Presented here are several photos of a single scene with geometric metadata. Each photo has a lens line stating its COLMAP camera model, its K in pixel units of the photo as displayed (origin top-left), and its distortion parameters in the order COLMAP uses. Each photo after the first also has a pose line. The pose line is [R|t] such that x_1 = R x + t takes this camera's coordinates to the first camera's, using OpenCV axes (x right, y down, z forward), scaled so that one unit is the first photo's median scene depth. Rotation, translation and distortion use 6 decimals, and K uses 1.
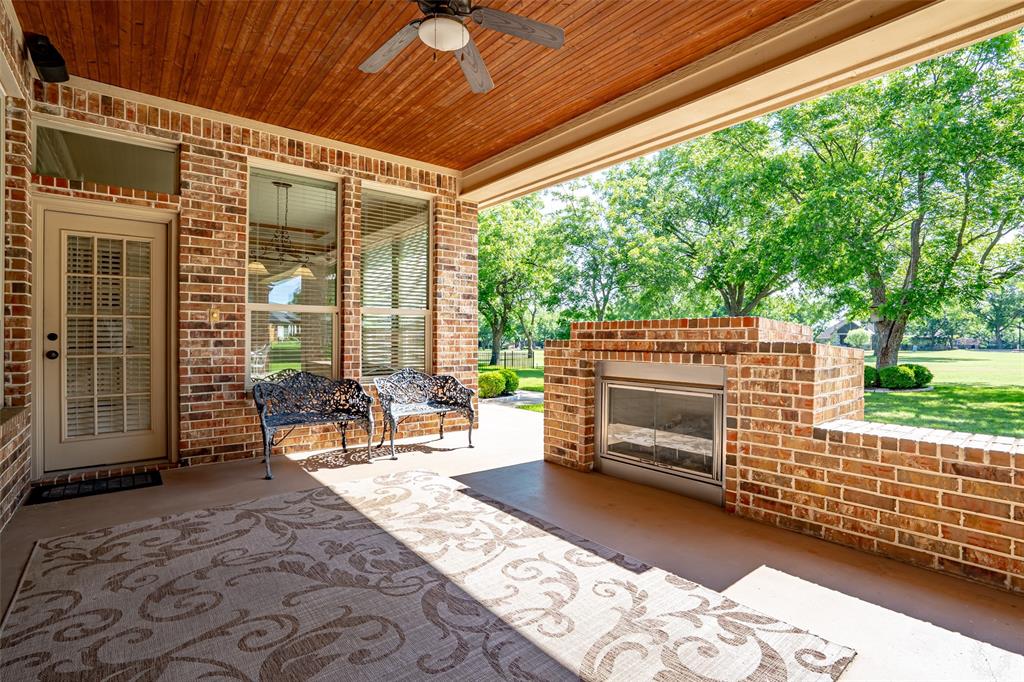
lens RADIAL K [[483.9, 0, 513.7], [0, 483.9, 335.6], [0, 0, 1]] dist [-0.066538, 0.027961]
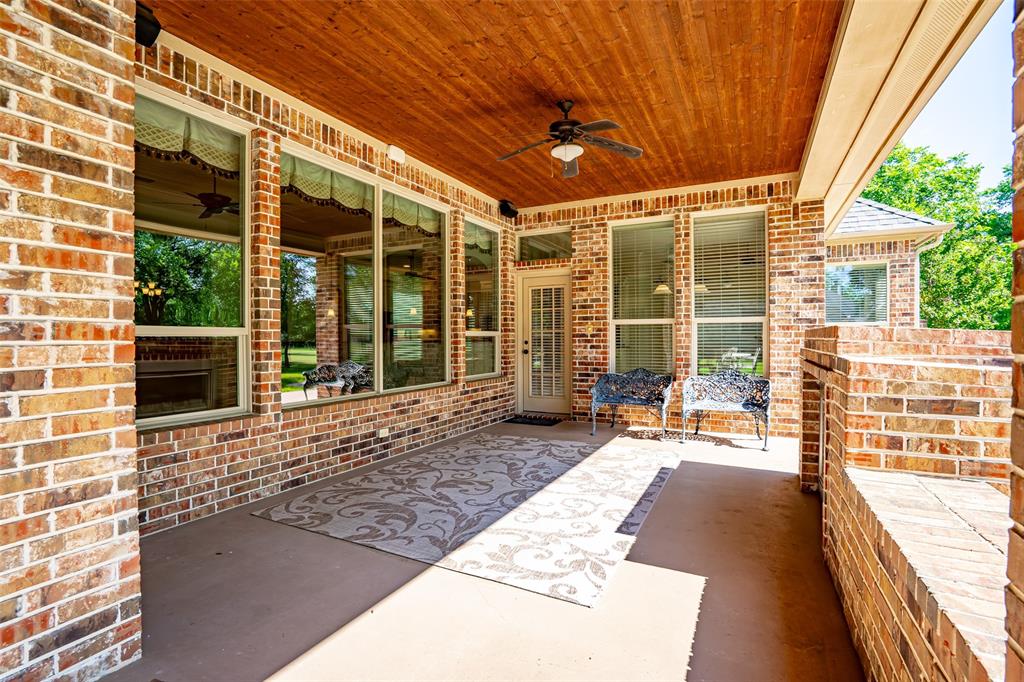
lens RADIAL K [[483.9, 0, 513.7], [0, 483.9, 335.6], [0, 0, 1]] dist [-0.066538, 0.027961]
pose [[0.396329, -0.006208, -0.918088, 0.815656], [0.007624, 0.999965, -0.003471, -0.018526], [0.918077, -0.005624, 0.396362, 0.140329]]
